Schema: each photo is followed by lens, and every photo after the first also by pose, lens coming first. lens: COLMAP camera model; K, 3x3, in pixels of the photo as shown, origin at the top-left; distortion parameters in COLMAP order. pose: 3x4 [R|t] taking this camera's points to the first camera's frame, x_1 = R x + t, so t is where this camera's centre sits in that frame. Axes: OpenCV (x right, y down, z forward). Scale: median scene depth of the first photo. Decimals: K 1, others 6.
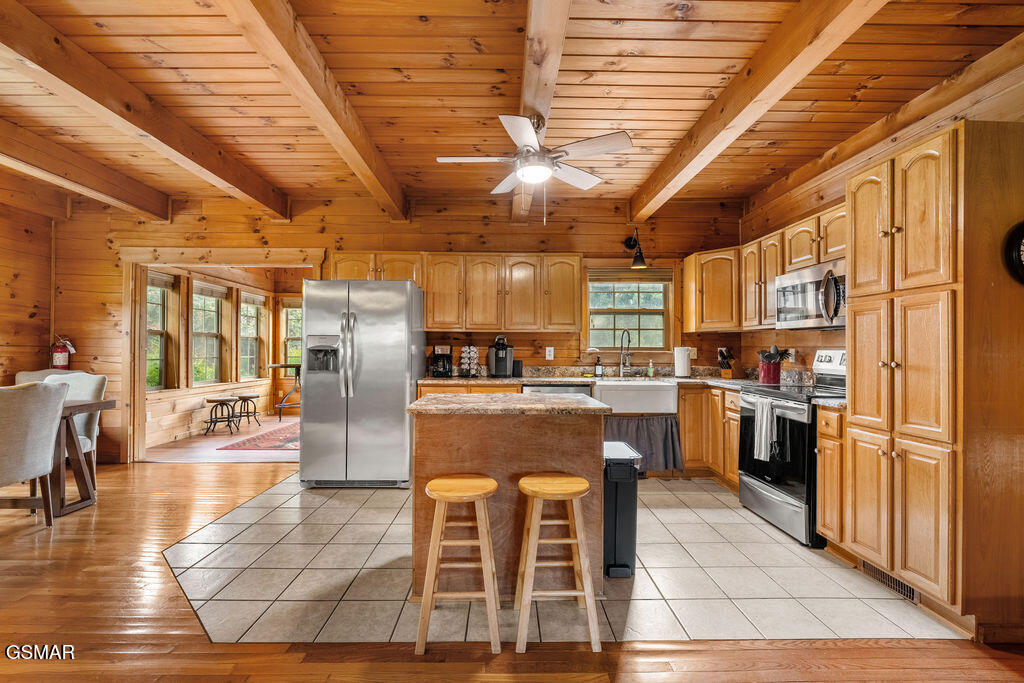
lens RADIAL K [[447.0, 0, 511.4], [0, 447.0, 345.1], [0, 0, 1]] dist [-0.006286, 0.000464]
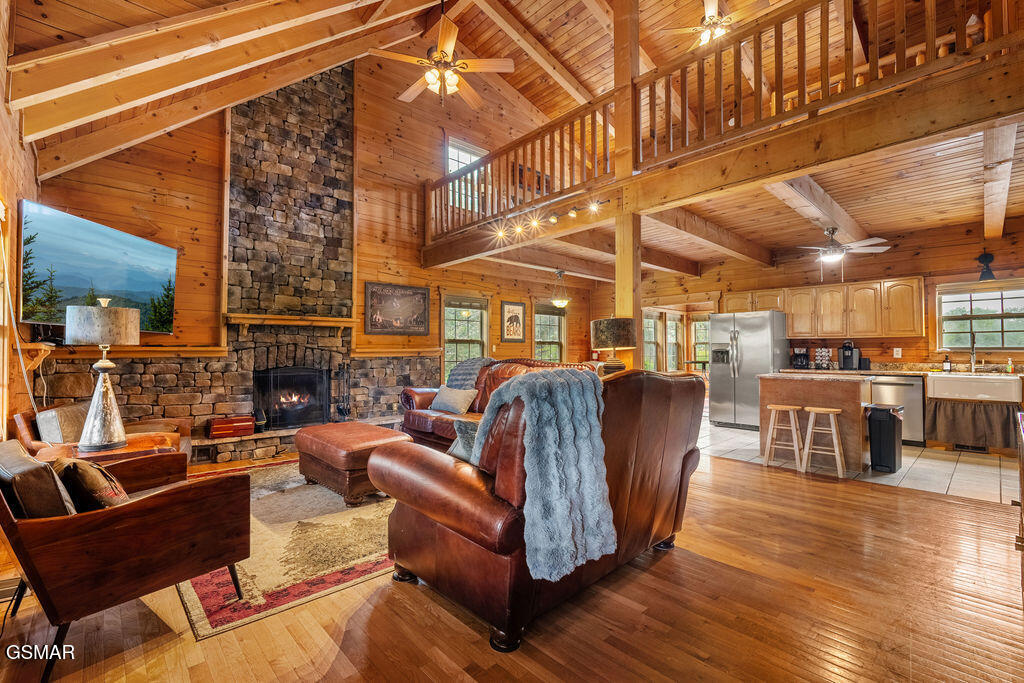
lens RADIAL K [[447.0, 0, 509.7], [0, 447.0, 342.8], [0, 0, 1]] dist [-0.006286, 0.000464]
pose [[0.663976, -0.019125, -0.747509, 0.323864], [0.013530, 0.999816, -0.013562, -0.009038], [0.747631, -0.001109, 0.664113, -0.749683]]
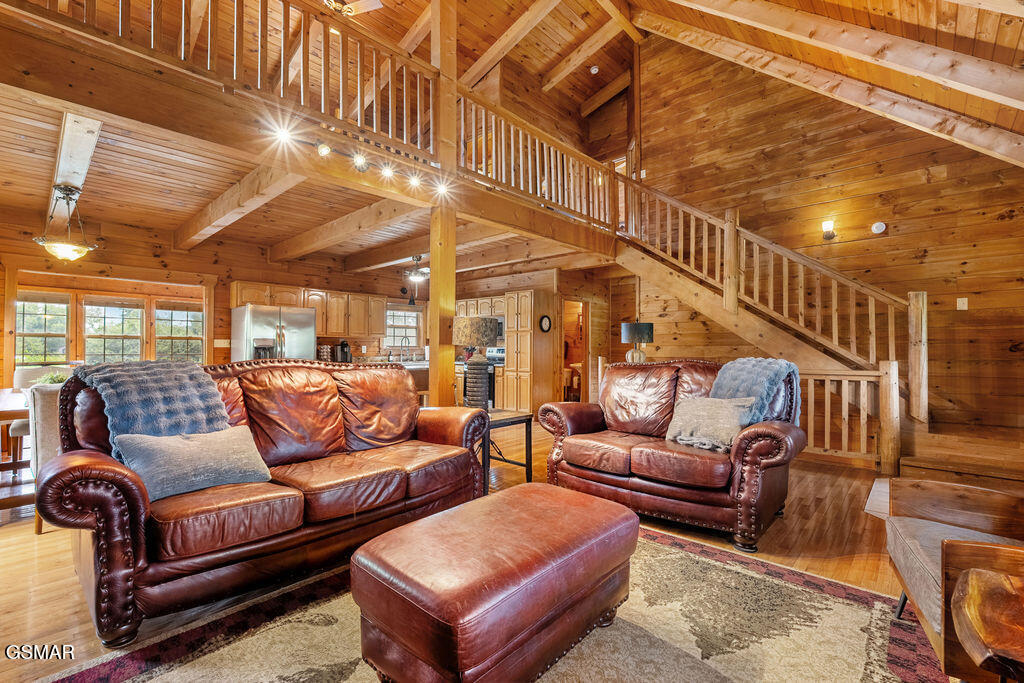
lens RADIAL K [[447.0, 0, 508.5], [0, 447.0, 341.3], [0, 0, 1]] dist [-0.006286, 0.000464]
pose [[0.698118, 0.009743, 0.715917, -0.826969], [-0.009586, 0.999945, -0.004261, -0.012049], [-0.715919, -0.003889, 0.698173, -0.677726]]
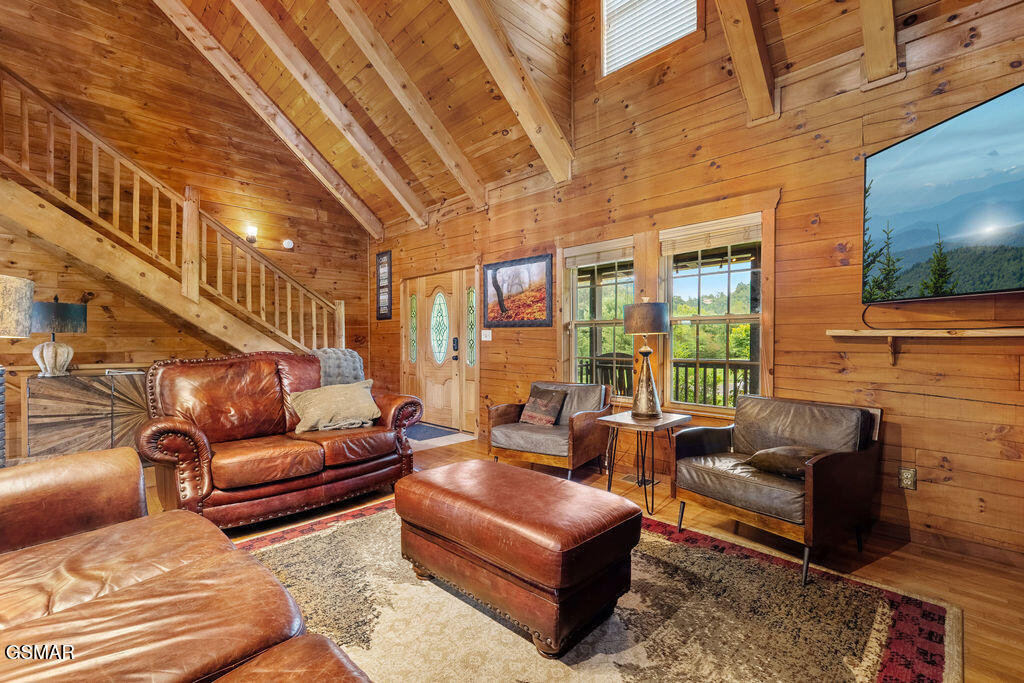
lens RADIAL K [[447.0, 0, 510.9], [0, 447.0, 342.2], [0, 0, 1]] dist [-0.006286, 0.000464]
pose [[-0.690367, -0.004932, 0.723443, -0.884234], [-0.010157, 0.999944, -0.002877, -0.004213], [-0.723388, -0.009334, -0.690378, -0.072513]]
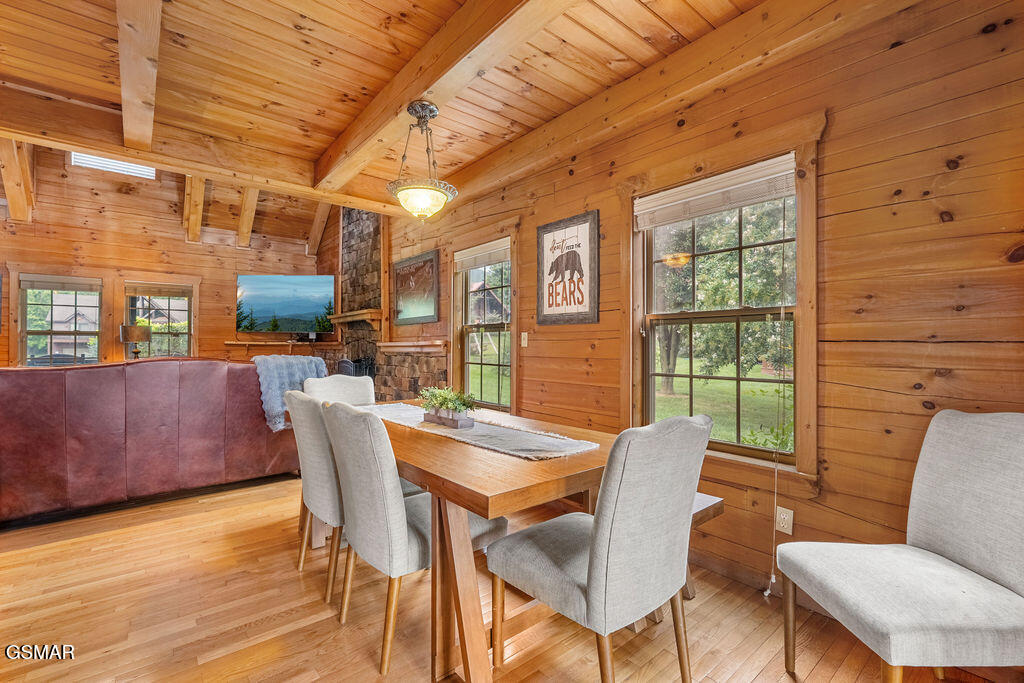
lens RADIAL K [[447.0, 0, 510.1], [0, 447.0, 342.5], [0, 0, 1]] dist [-0.006286, 0.000464]
pose [[-0.784110, -0.007359, -0.620578, -0.546468], [0.003996, 0.999849, -0.016905, 0.006928], [0.620609, -0.015735, -0.783962, 1.019729]]
